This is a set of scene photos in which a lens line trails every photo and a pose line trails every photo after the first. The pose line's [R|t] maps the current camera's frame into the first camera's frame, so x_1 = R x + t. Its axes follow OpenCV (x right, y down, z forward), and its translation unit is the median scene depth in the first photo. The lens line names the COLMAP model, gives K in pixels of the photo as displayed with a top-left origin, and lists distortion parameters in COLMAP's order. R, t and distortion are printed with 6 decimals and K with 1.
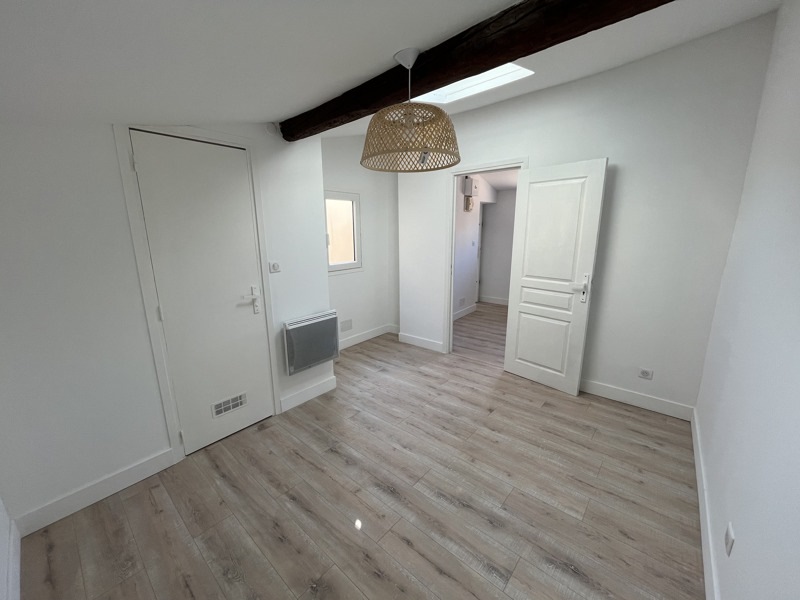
lens RADIAL K [[323.7, 0, 397.6], [0, 323.7, 299.5], [0, 0, 1]] dist [-0.001109, -0.000045]
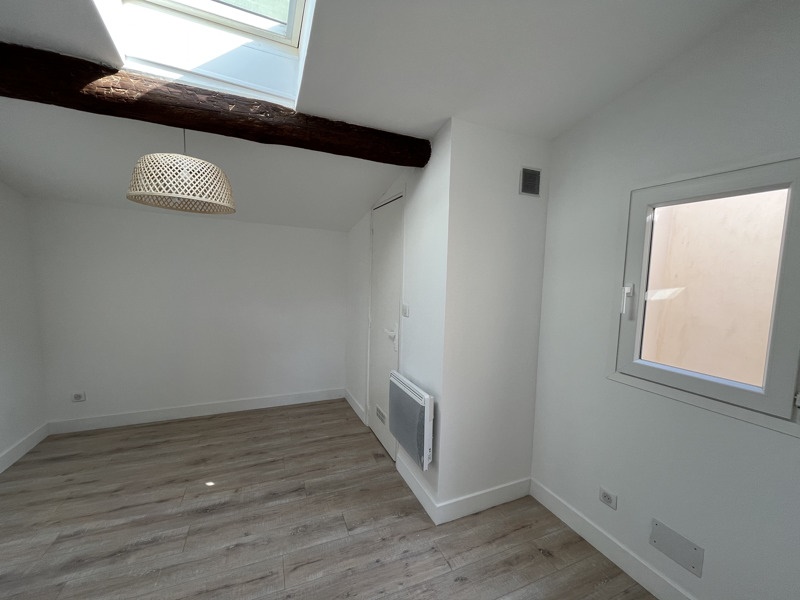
lens RADIAL K [[323.7, 0, 398.7], [0, 323.7, 297.7], [0, 0, 1]] dist [-0.001109, -0.000045]
pose [[-0.440214, 0.078323, -0.894470, 0.570307], [-0.211159, 0.959219, 0.187914, -0.387082], [0.872710, 0.271598, -0.405723, 1.706735]]
